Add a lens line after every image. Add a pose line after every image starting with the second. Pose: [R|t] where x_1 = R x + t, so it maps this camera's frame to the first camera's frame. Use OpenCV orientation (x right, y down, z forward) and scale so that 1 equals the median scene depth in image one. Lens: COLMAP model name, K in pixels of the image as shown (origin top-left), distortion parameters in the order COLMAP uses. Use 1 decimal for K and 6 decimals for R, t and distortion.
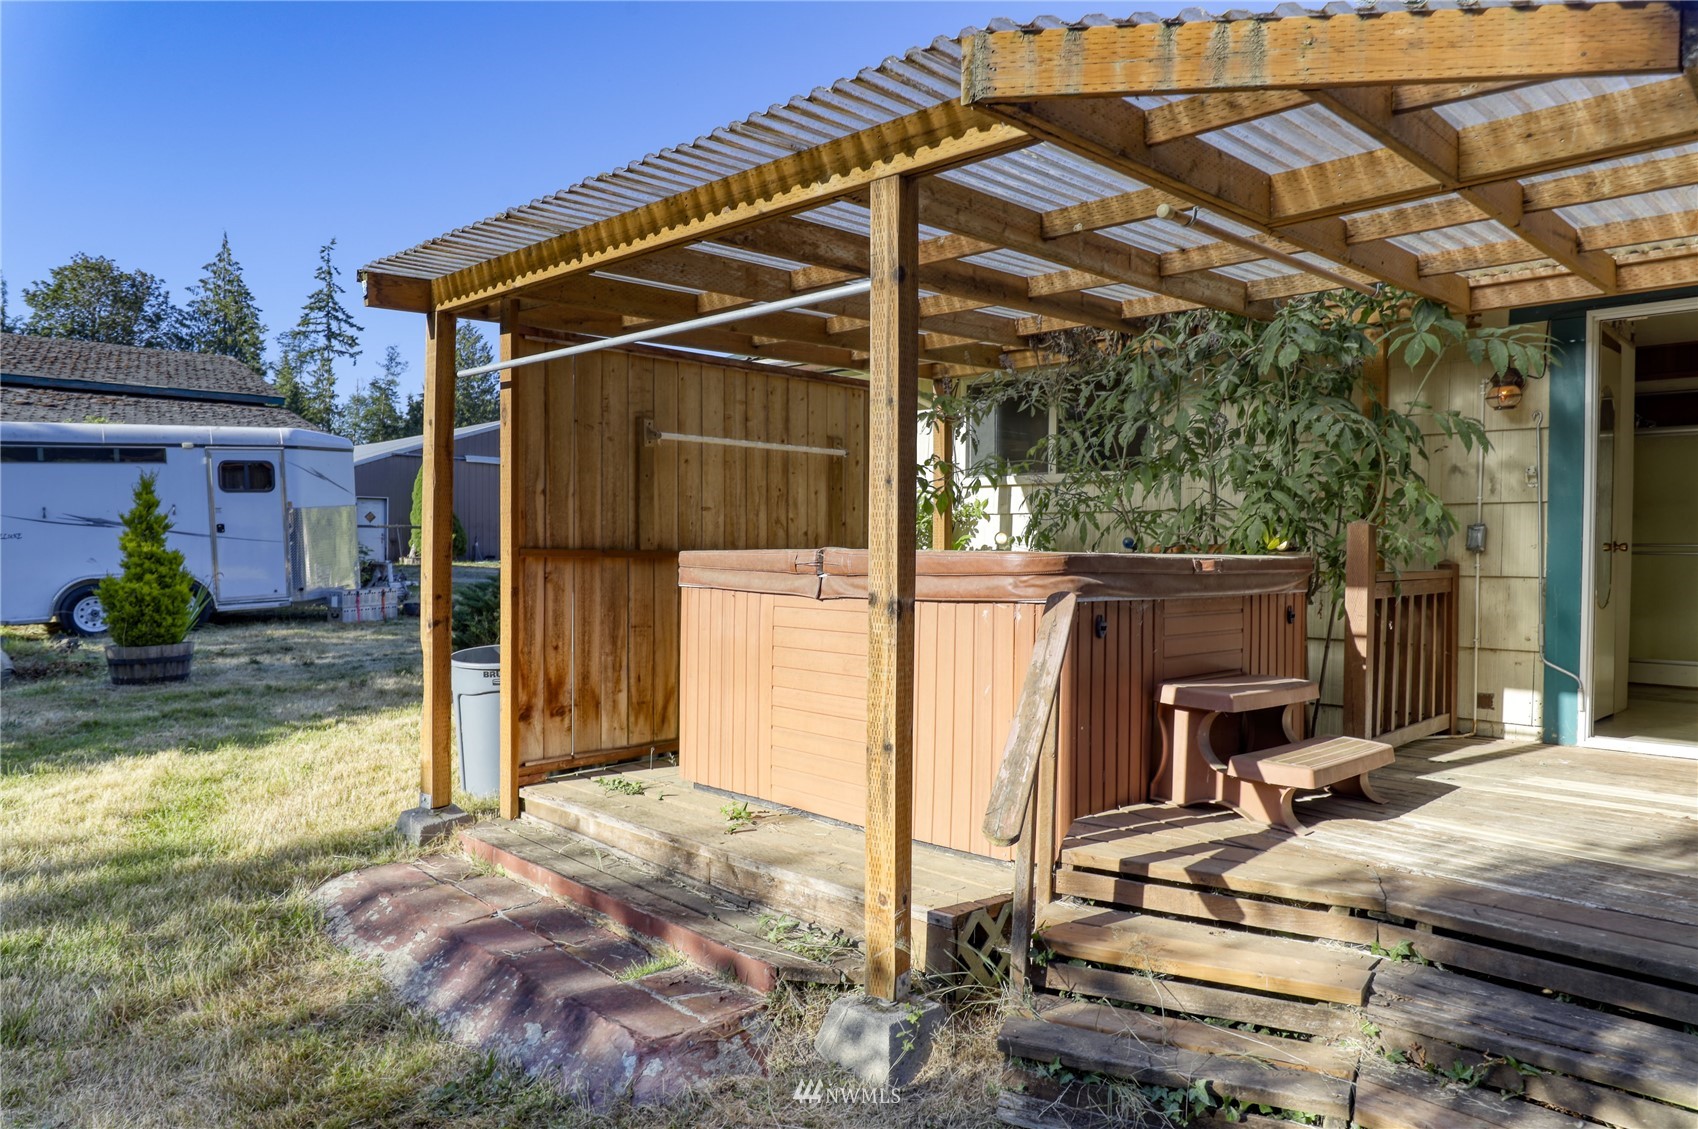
lens RADIAL K [[1172.8, 0, 840.3], [0, 1172.8, 560.7], [0, 0, 1]] dist [0.019194, -0.007383]
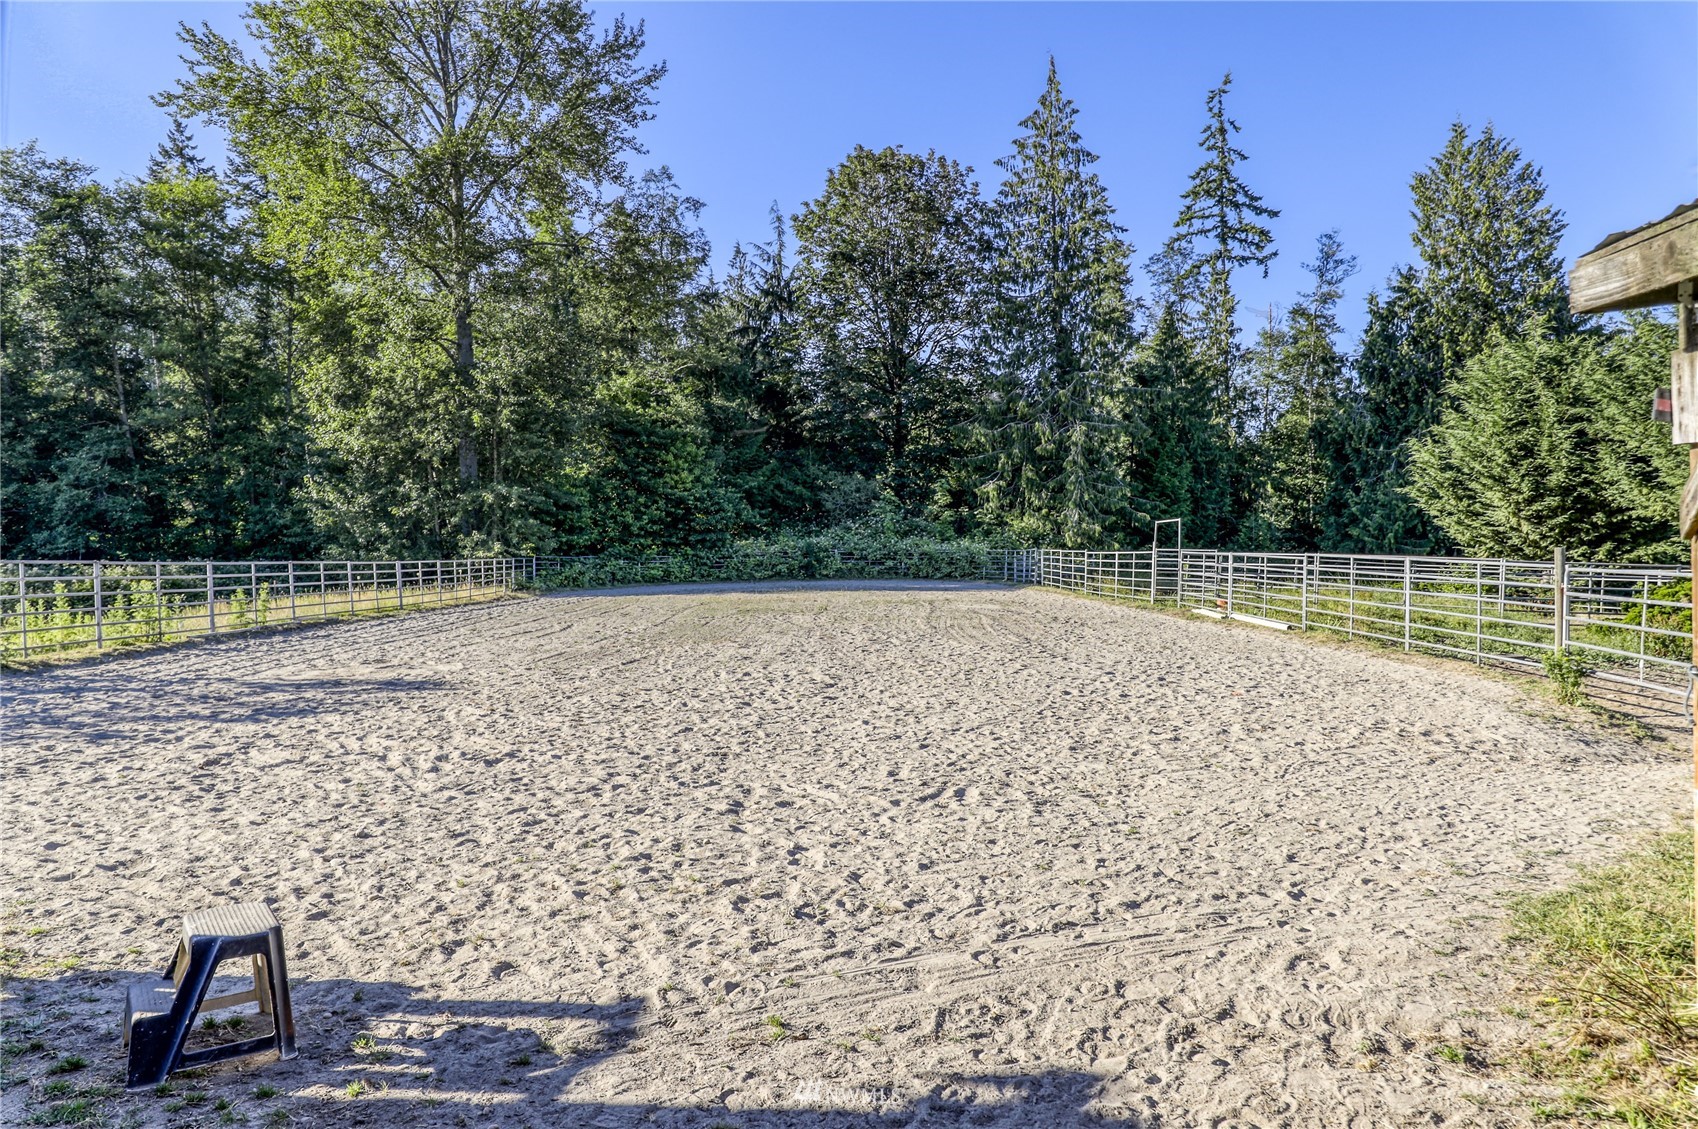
lens RADIAL K [[1172.8, 0, 843.3], [0, 1172.8, 564.4], [0, 0, 1]] dist [0.019194, -0.007383]
pose [[0.746240, -0.028514, -0.665066, -0.179362], [0.021126, 0.999593, -0.019152, -0.012301], [0.665342, 0.000242, 0.746539, 0.410418]]
